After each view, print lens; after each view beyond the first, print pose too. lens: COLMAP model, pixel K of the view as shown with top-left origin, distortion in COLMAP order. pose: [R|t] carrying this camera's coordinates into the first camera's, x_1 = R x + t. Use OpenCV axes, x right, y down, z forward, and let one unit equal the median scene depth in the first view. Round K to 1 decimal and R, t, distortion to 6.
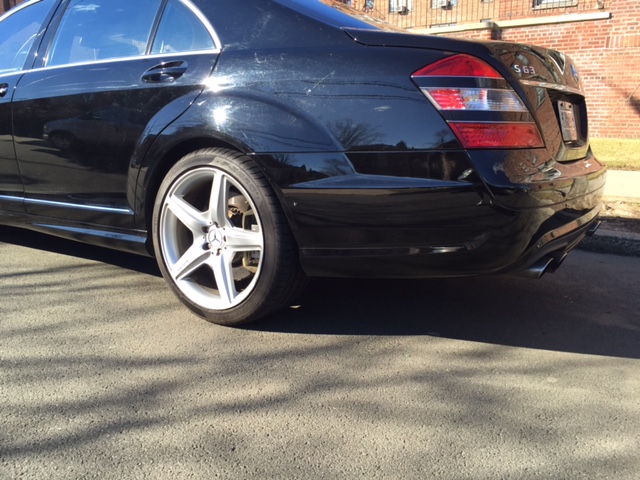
lens RADIAL K [[541.0, 0, 331.1], [0, 541.0, 251.3], [0, 0, 1]] dist [0.098480, -0.130011]
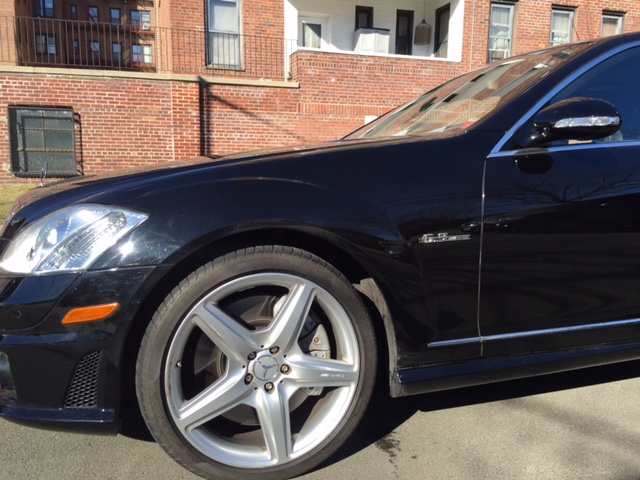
lens RADIAL K [[553.0, 0, 322.8], [0, 553.0, 235.7], [0, 0, 1]] dist [0.101201, -0.142416]
pose [[0.611091, -0.099252, 0.785313, -0.435379], [0.183031, 0.982939, -0.018197, -0.079530], [-0.770109, 0.154857, 0.618831, 0.267358]]
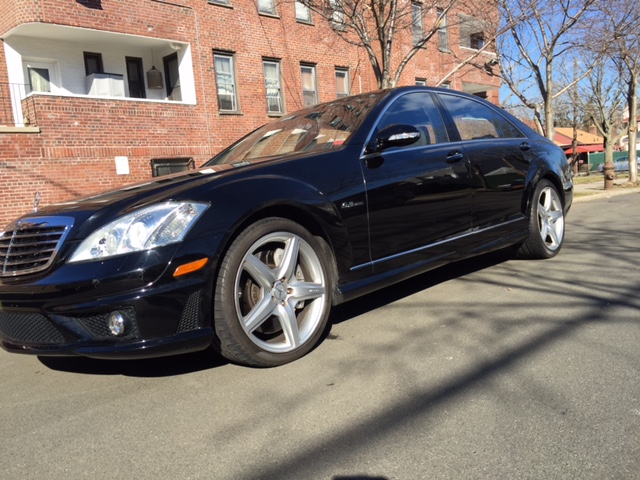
lens RADIAL K [[553.0, 0, 322.8], [0, 553.0, 235.7], [0, 0, 1]] dist [0.101201, -0.142416]
pose [[0.152745, -0.098983, 0.983296, -0.576827], [0.330392, 0.942837, 0.043587, -0.077516], [-0.931402, 0.318215, 0.176716, 0.312456]]
